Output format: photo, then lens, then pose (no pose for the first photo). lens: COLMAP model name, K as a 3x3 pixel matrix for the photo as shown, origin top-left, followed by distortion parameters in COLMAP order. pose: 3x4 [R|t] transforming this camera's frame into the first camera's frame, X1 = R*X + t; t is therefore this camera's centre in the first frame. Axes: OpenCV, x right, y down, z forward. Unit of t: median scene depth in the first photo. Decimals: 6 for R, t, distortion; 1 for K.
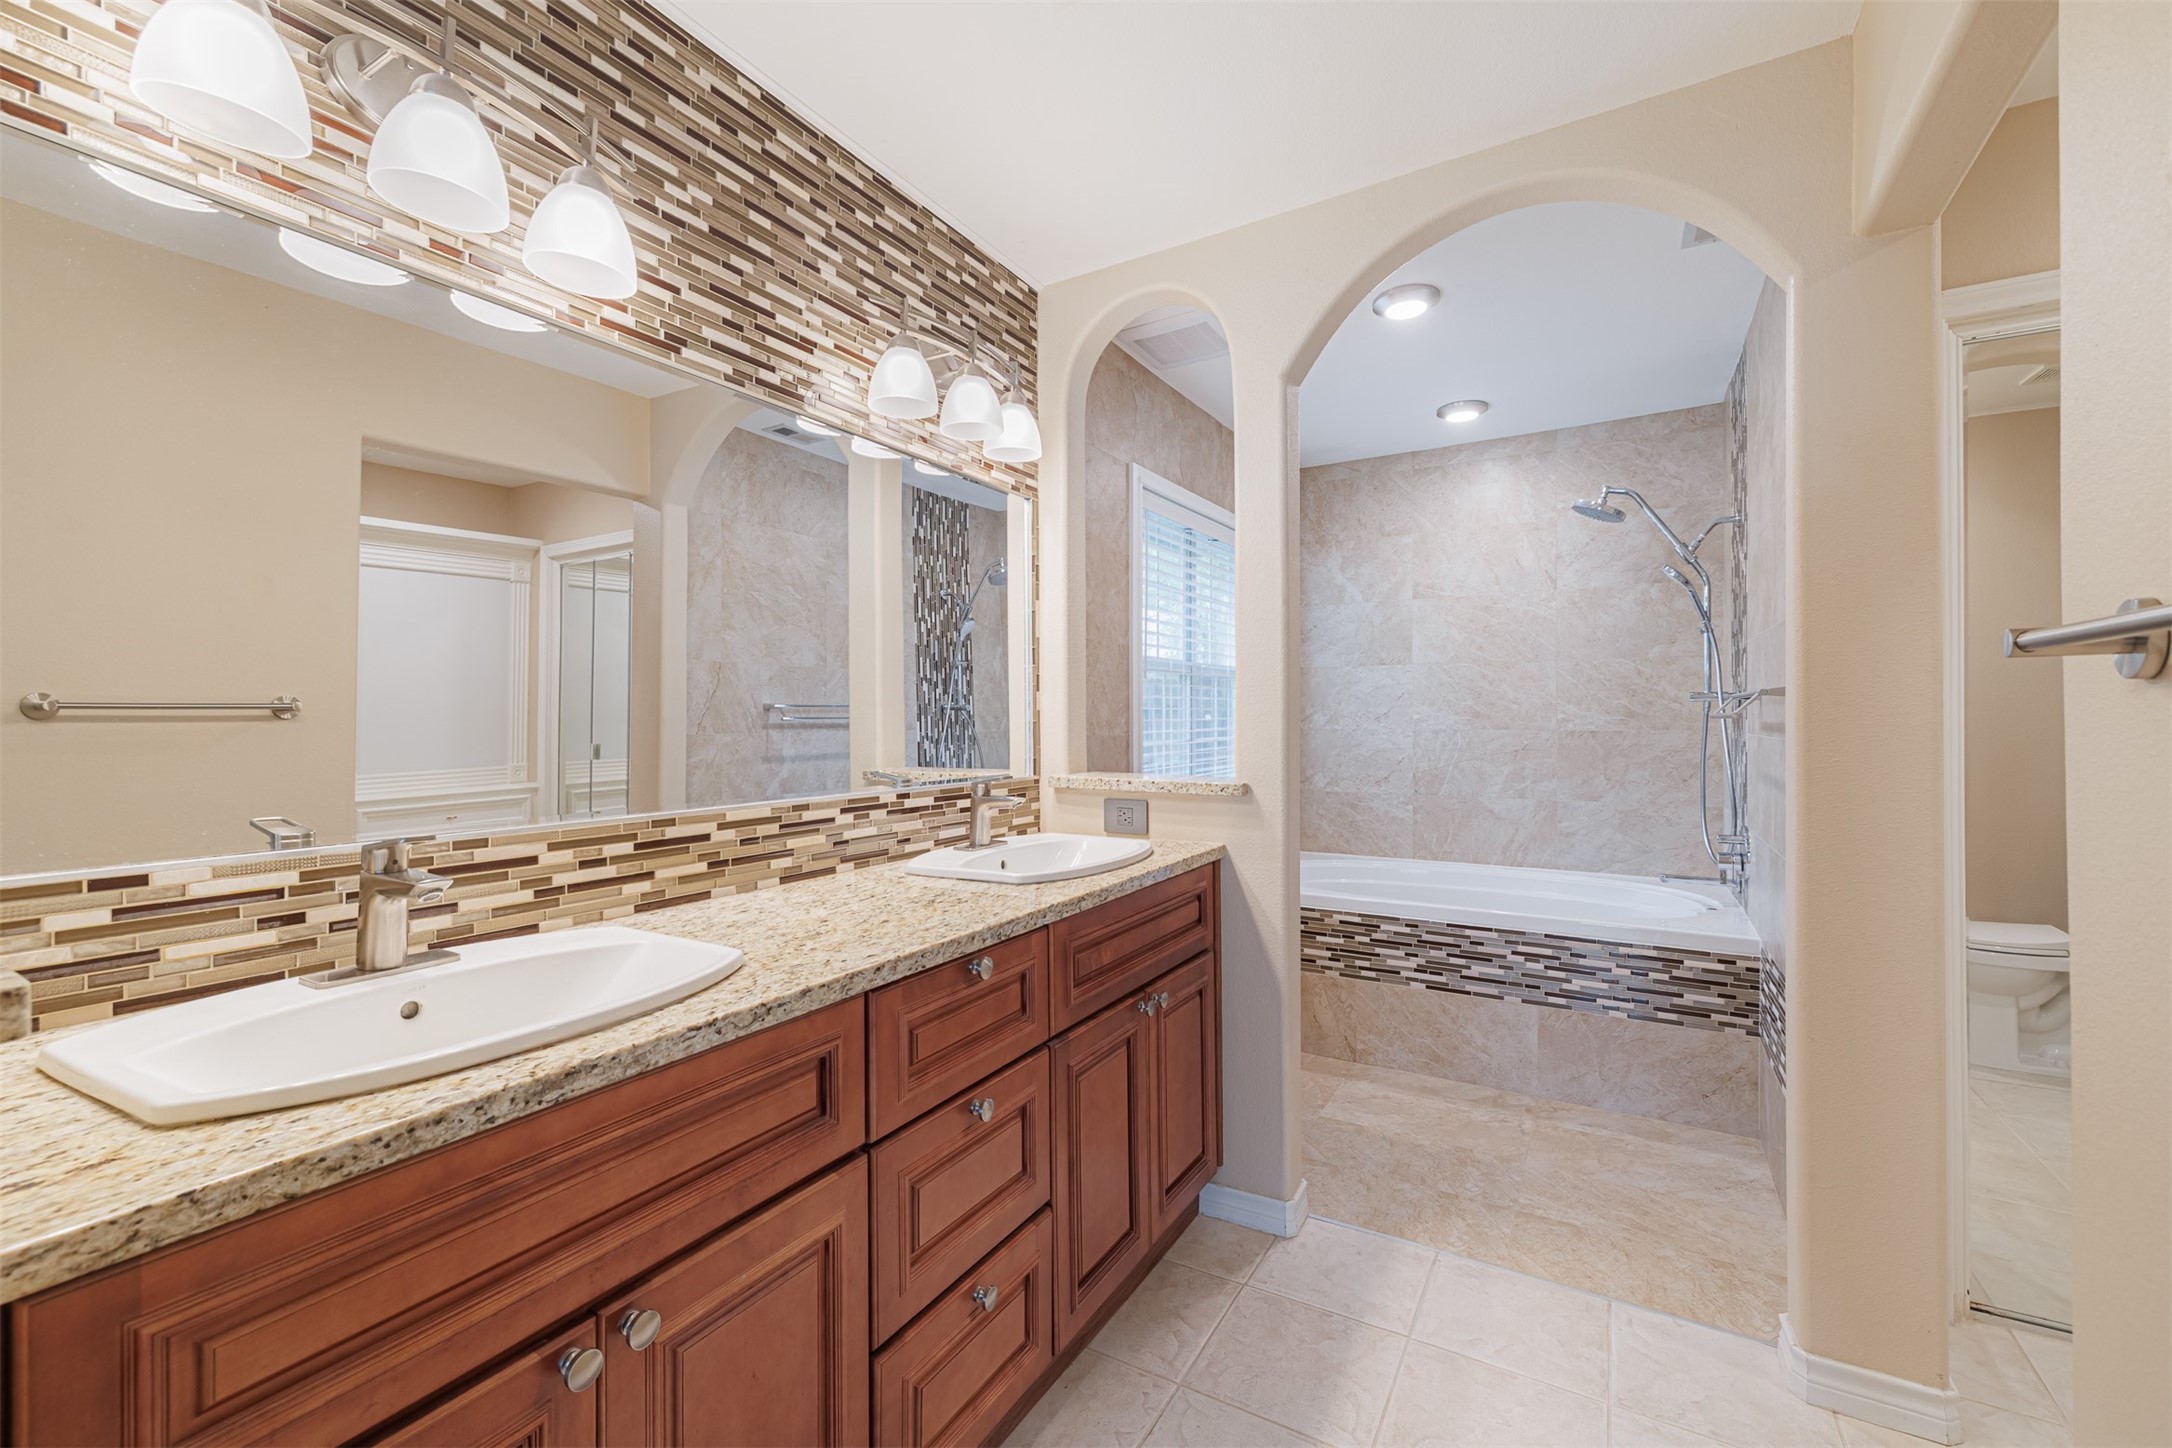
lens RADIAL K [[896.0, 0, 1084.4], [0, 896.0, 720.0], [0, 0, 1]] dist [0.007295, -0.000136]
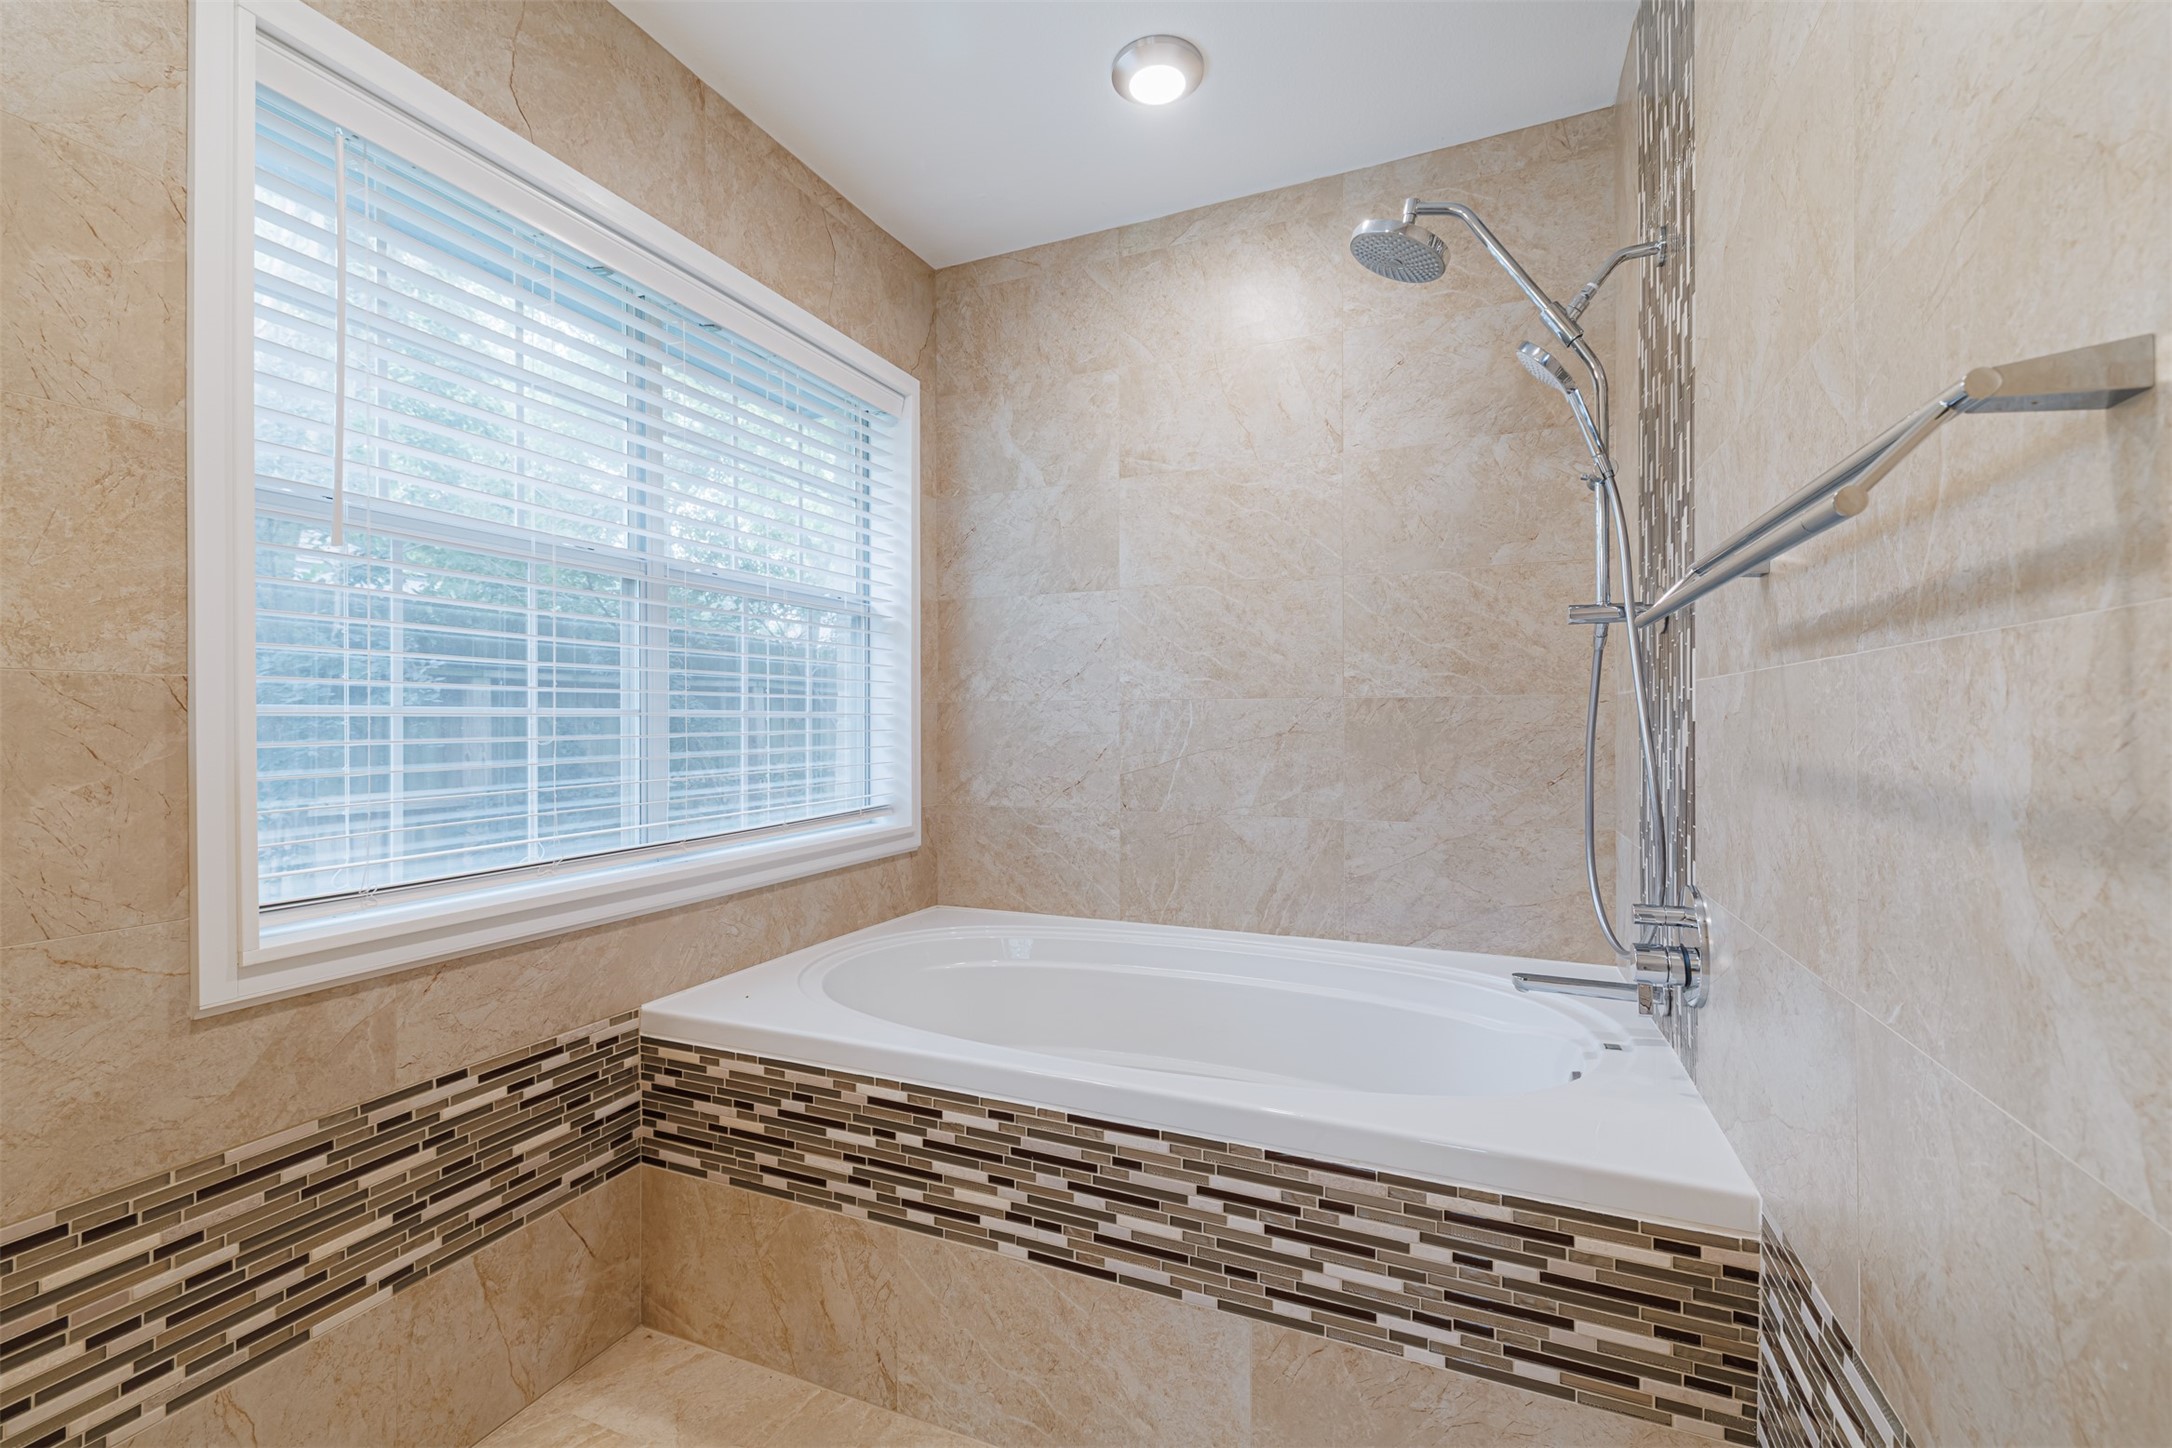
lens RADIAL K [[896.0, 0, 1084.4], [0, 896.0, 720.0], [0, 0, 1]] dist [0.007295, -0.000136]
pose [[0.991019, 0.000254, 0.133720, 0.297563], [0.000239, 0.999993, -0.003672, 0.029023], [-0.133720, 0.003671, 0.991012, 0.473320]]
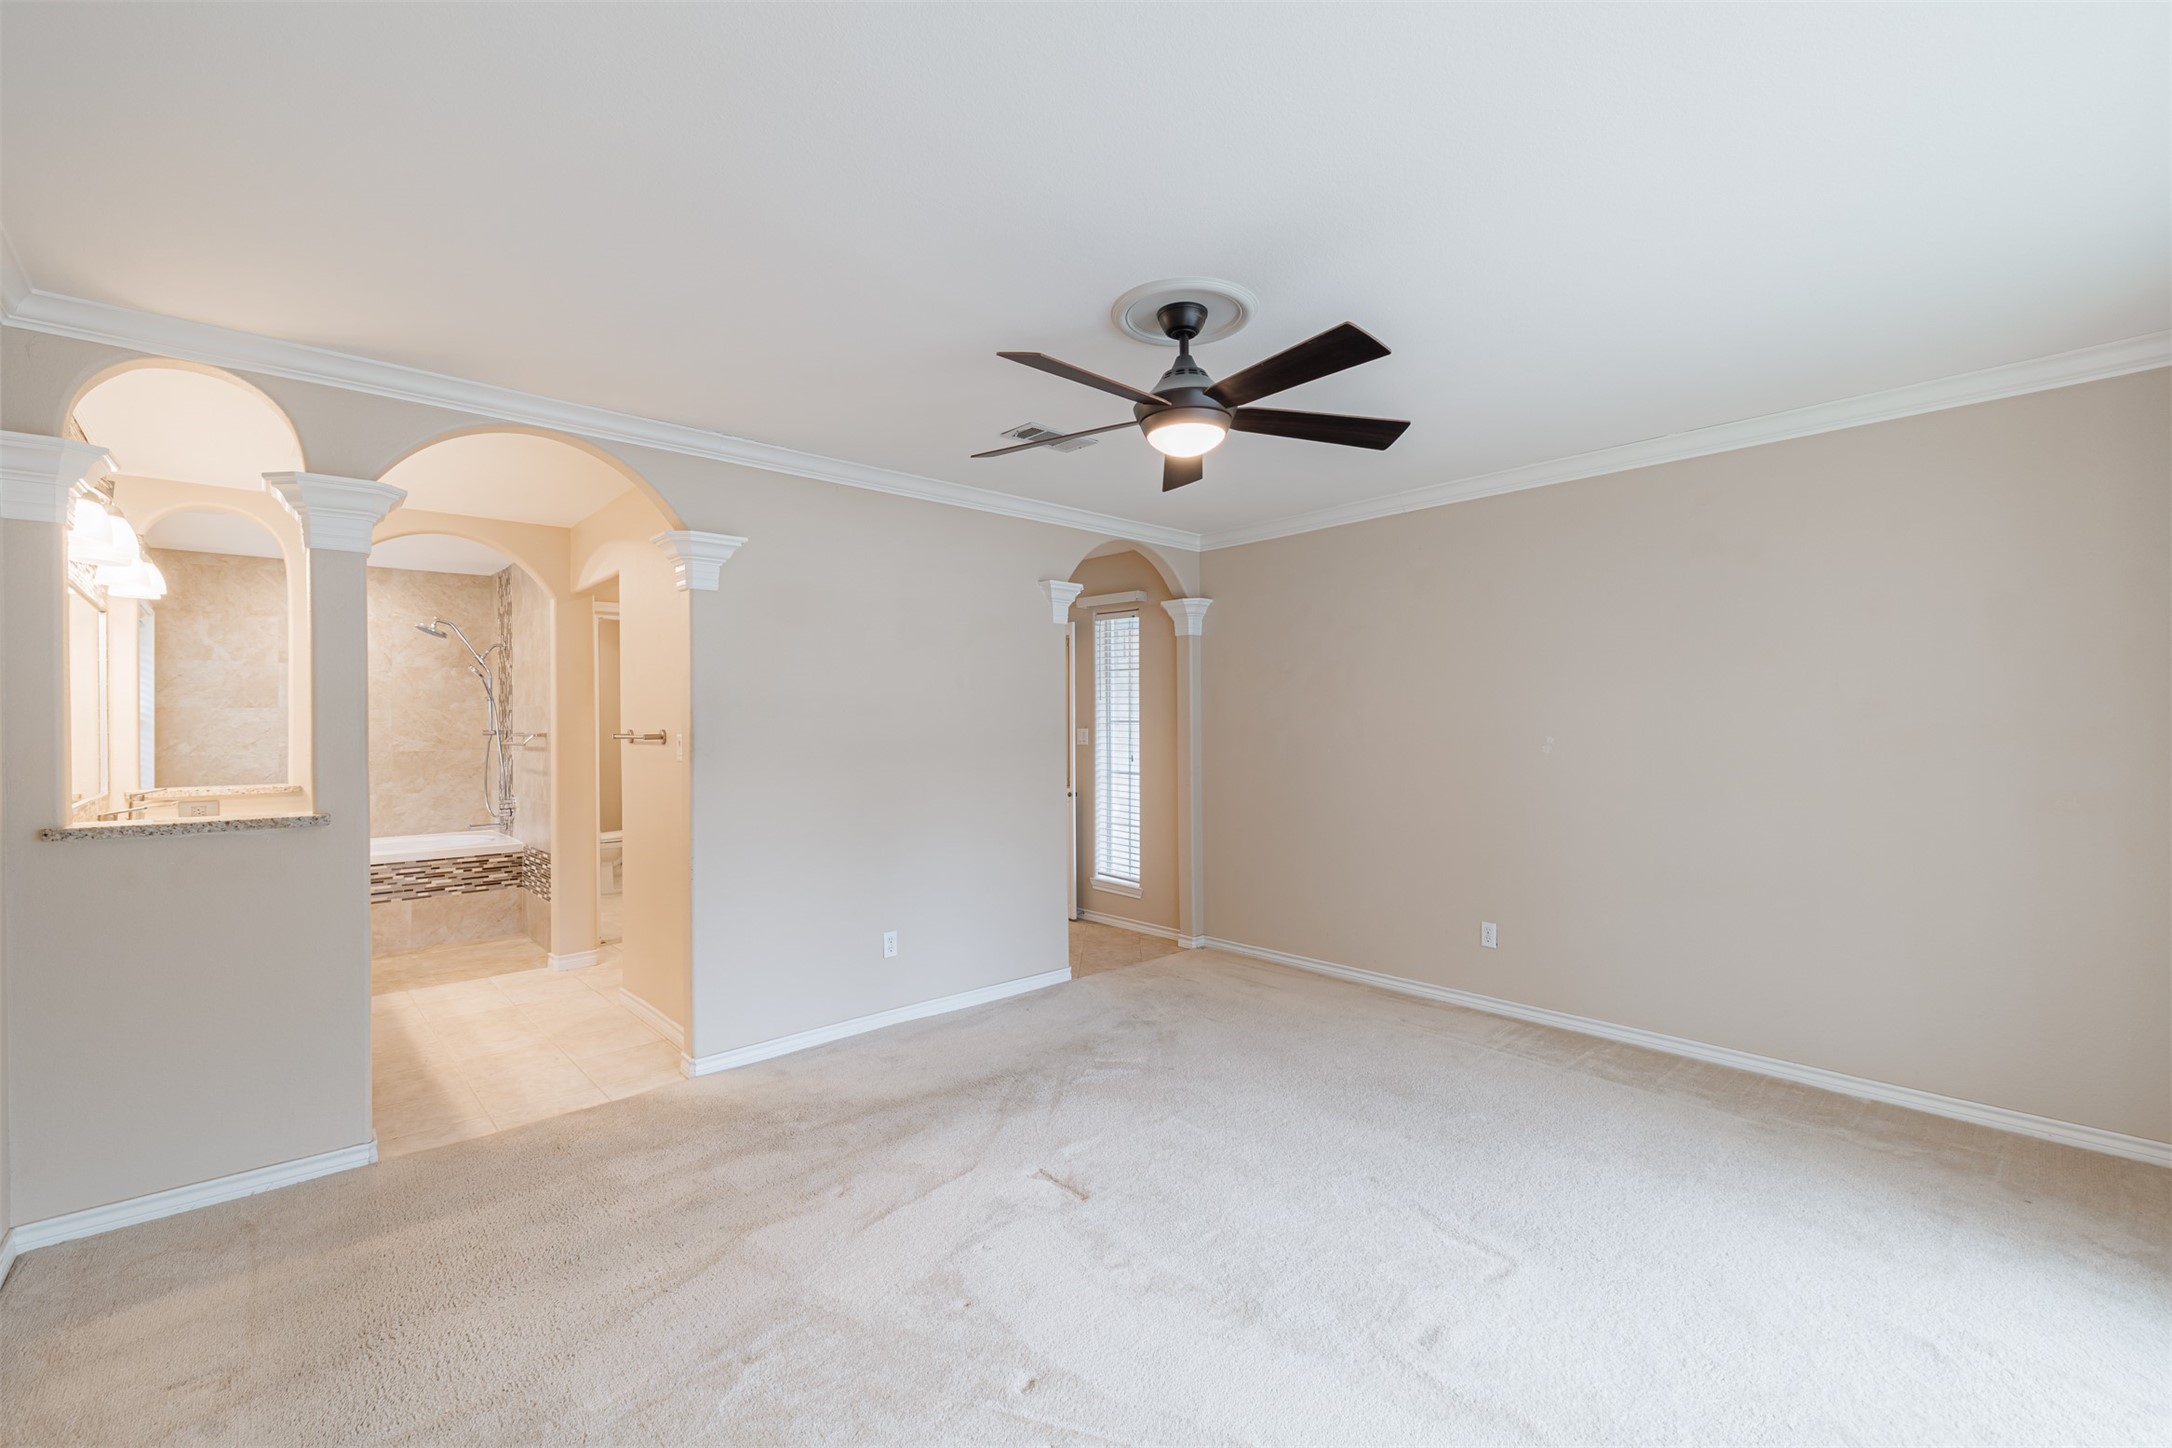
lens RADIAL K [[896.0, 0, 1084.4], [0, 896.0, 720.0], [0, 0, 1]] dist [0.007295, -0.000136]
pose [[0.280312, 0.003746, 0.959902, -0.726243], [0.008315, 0.999945, -0.006330, -0.026305], [-0.959873, 0.009756, 0.280265, -0.701745]]
